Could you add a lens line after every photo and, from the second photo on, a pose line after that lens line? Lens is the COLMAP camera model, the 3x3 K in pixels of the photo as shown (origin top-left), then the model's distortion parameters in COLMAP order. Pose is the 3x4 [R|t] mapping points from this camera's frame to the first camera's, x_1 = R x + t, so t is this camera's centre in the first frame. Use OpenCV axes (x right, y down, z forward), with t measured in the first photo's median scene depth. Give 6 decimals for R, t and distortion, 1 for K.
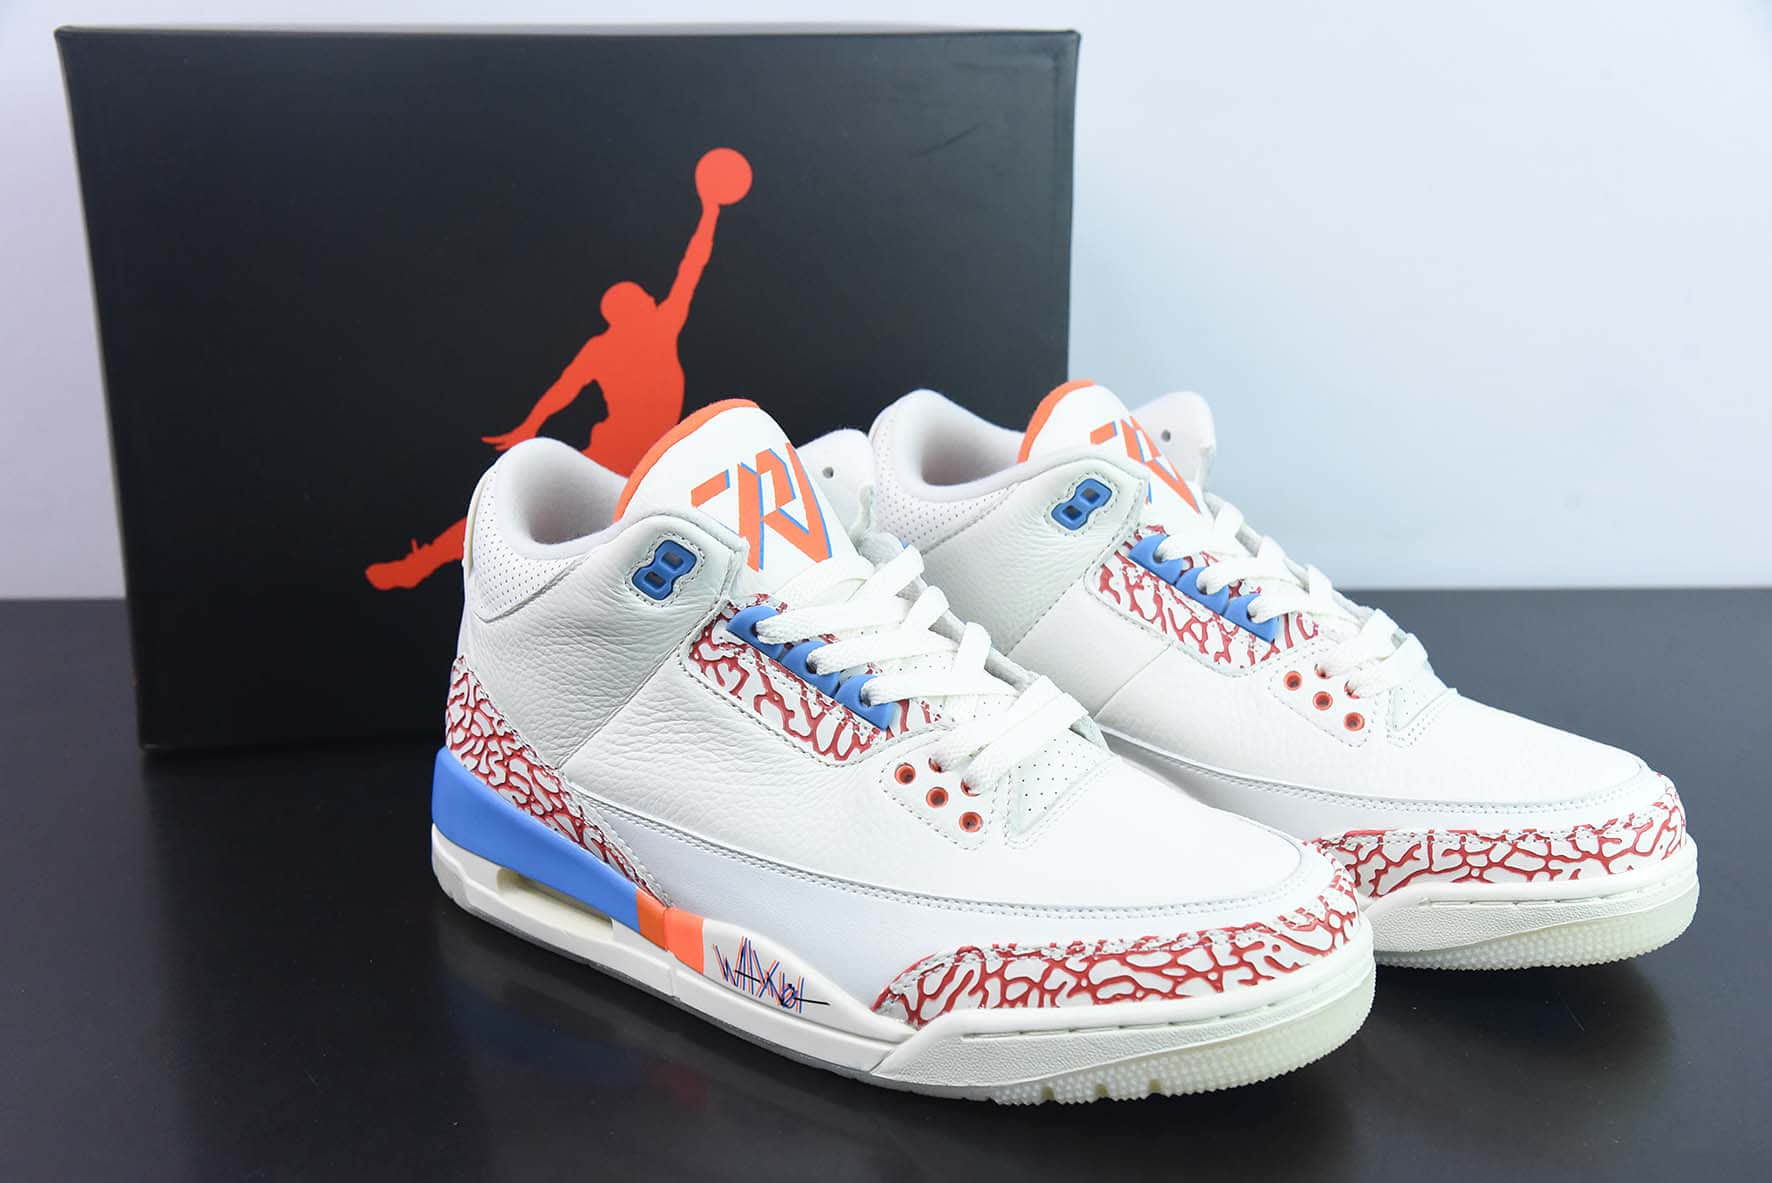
lens RADIAL K [[2255.6, 0, 885.0], [0, 2255.6, 590.2], [0, 0, 1]] dist [0.123550, 0.000000]
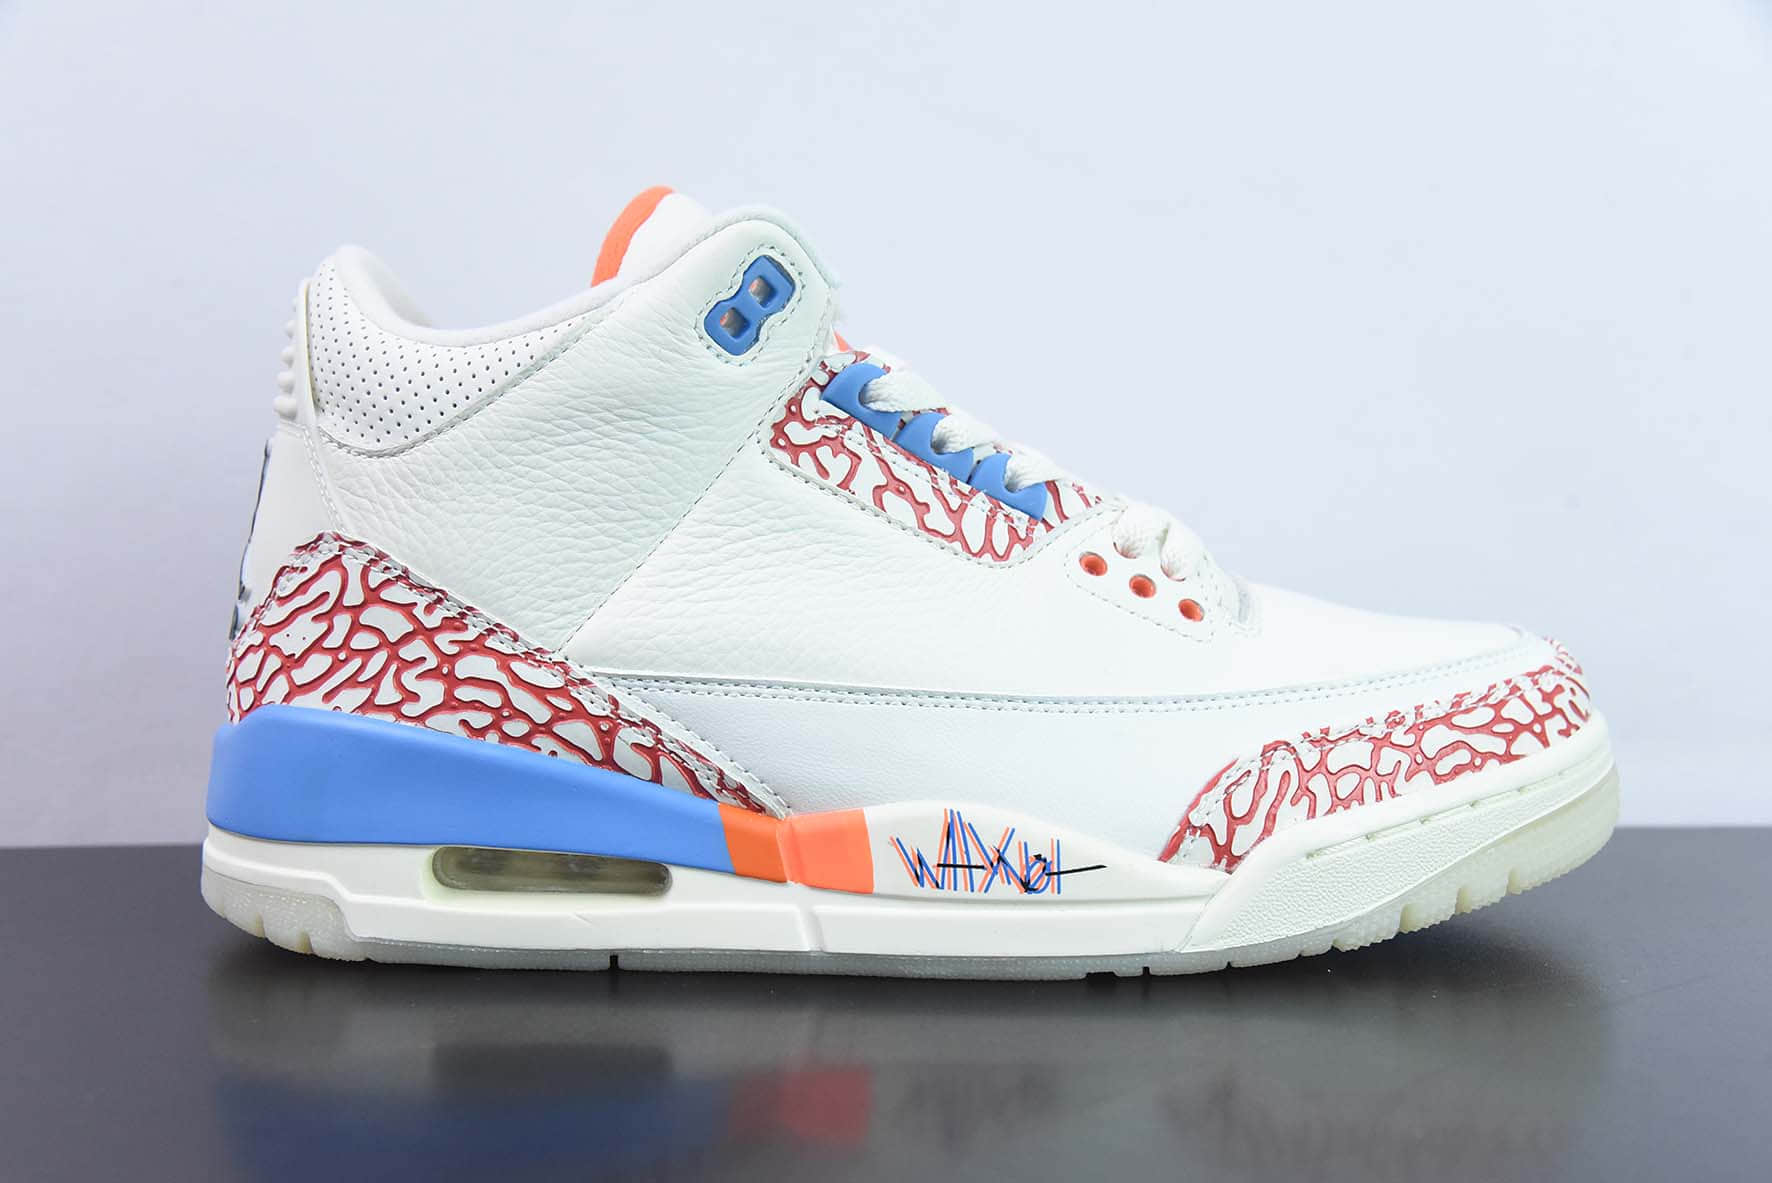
lens RADIAL K [[2026.8, 0, 886.5], [0, 2026.8, 590.5], [0, 0, 1]] dist [0.063814, 0.000000]
pose [[0.795442, -0.017472, 0.605777, -0.444202], [0.202069, 0.950029, -0.237933, 0.231606], [-0.571349, 0.311671, 0.759224, 0.525361]]
